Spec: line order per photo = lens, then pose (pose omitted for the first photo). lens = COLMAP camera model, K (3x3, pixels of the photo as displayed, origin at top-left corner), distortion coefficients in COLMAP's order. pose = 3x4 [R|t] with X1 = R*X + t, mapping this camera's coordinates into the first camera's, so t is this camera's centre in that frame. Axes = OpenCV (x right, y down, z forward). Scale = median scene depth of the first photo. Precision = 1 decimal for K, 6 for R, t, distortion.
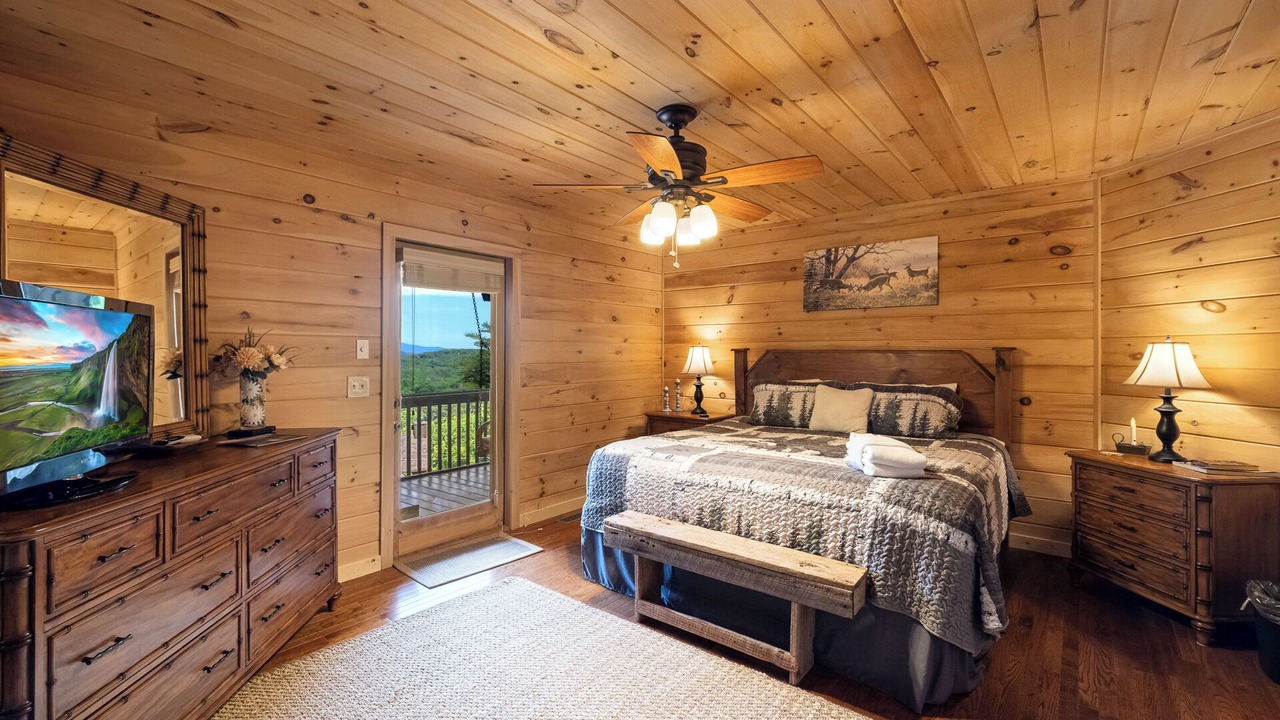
lens RADIAL K [[542.1, 0, 637.5], [0, 542.1, 353.0], [0, 0, 1]] dist [-0.002153, -0.000046]
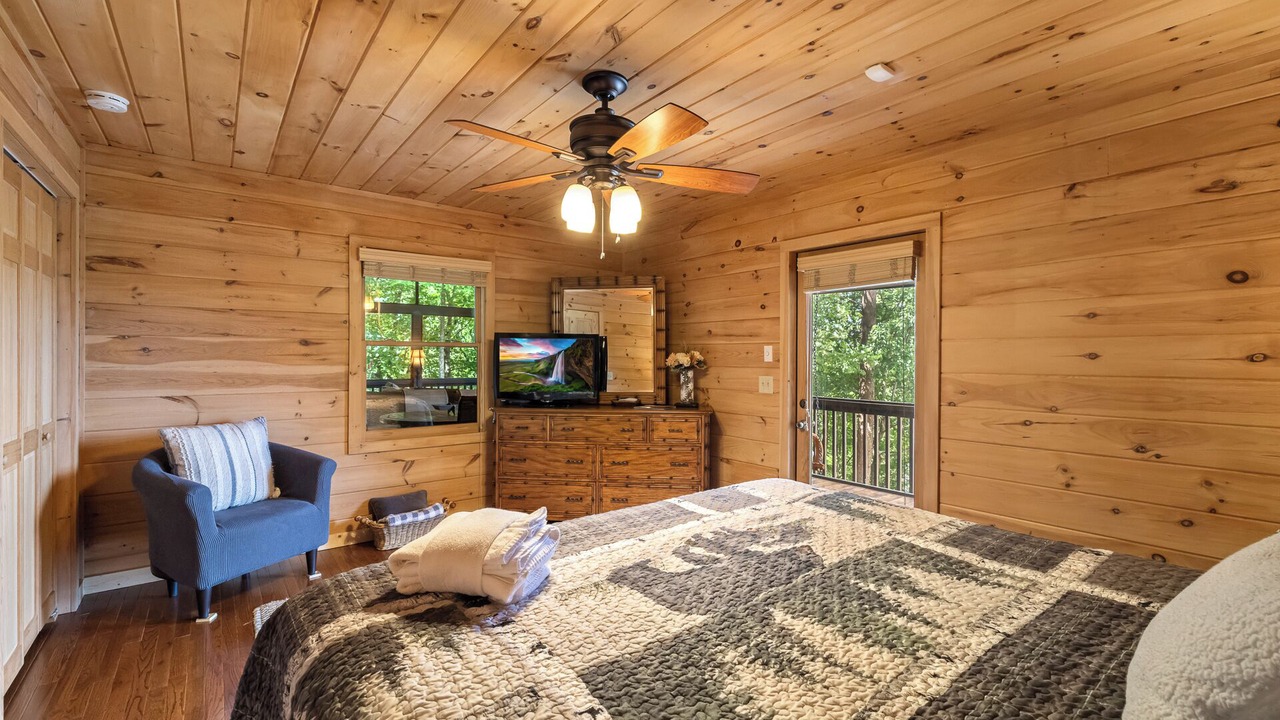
lens RADIAL K [[542.1, 0, 637.5], [0, 542.1, 353.0], [0, 0, 1]] dist [-0.002153, -0.000046]
pose [[-0.213032, -0.009504, -0.976999, 0.601675], [-0.005642, 0.999948, -0.008497, 0.002541], [0.977029, 0.003702, -0.213075, 0.815033]]
